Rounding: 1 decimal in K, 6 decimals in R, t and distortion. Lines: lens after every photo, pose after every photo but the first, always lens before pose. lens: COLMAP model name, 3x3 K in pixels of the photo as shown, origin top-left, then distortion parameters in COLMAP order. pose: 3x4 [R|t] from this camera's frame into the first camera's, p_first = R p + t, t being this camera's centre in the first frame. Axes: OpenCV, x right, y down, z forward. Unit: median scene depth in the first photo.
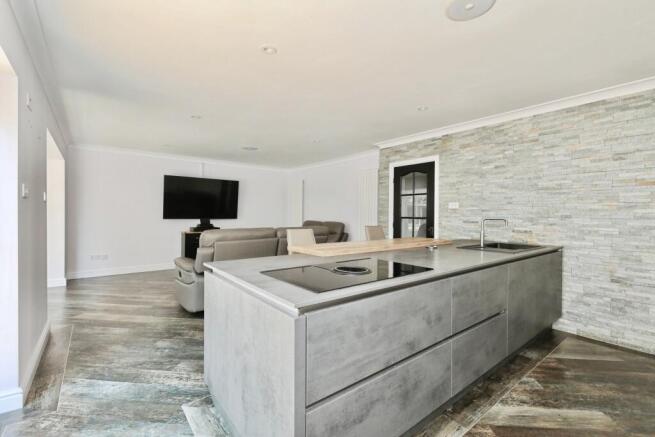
lens RADIAL K [[296.0, 0, 332.3], [0, 296.0, 219.5], [0, 0, 1]] dist [0.003164, -0.000030]
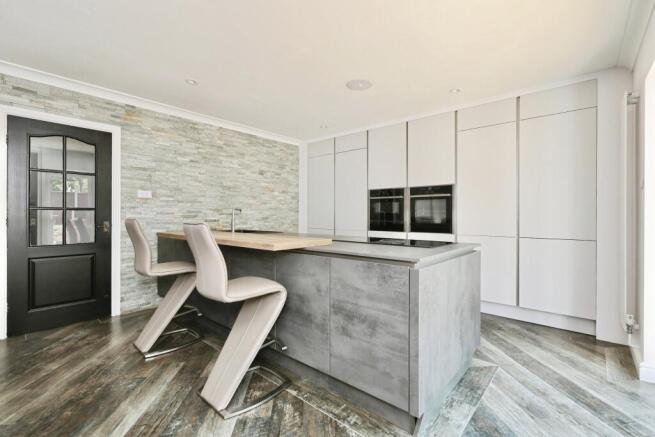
lens RADIAL K [[296.0, 0, 326.7], [0, 296.0, 215.8], [0, 0, 1]] dist [0.003164, -0.000030]
pose [[-0.168528, -0.017530, 0.985541, -0.537489], [0.005646, 0.999808, 0.018749, 0.001538], [-0.985681, 0.008724, -0.168397, 0.654371]]
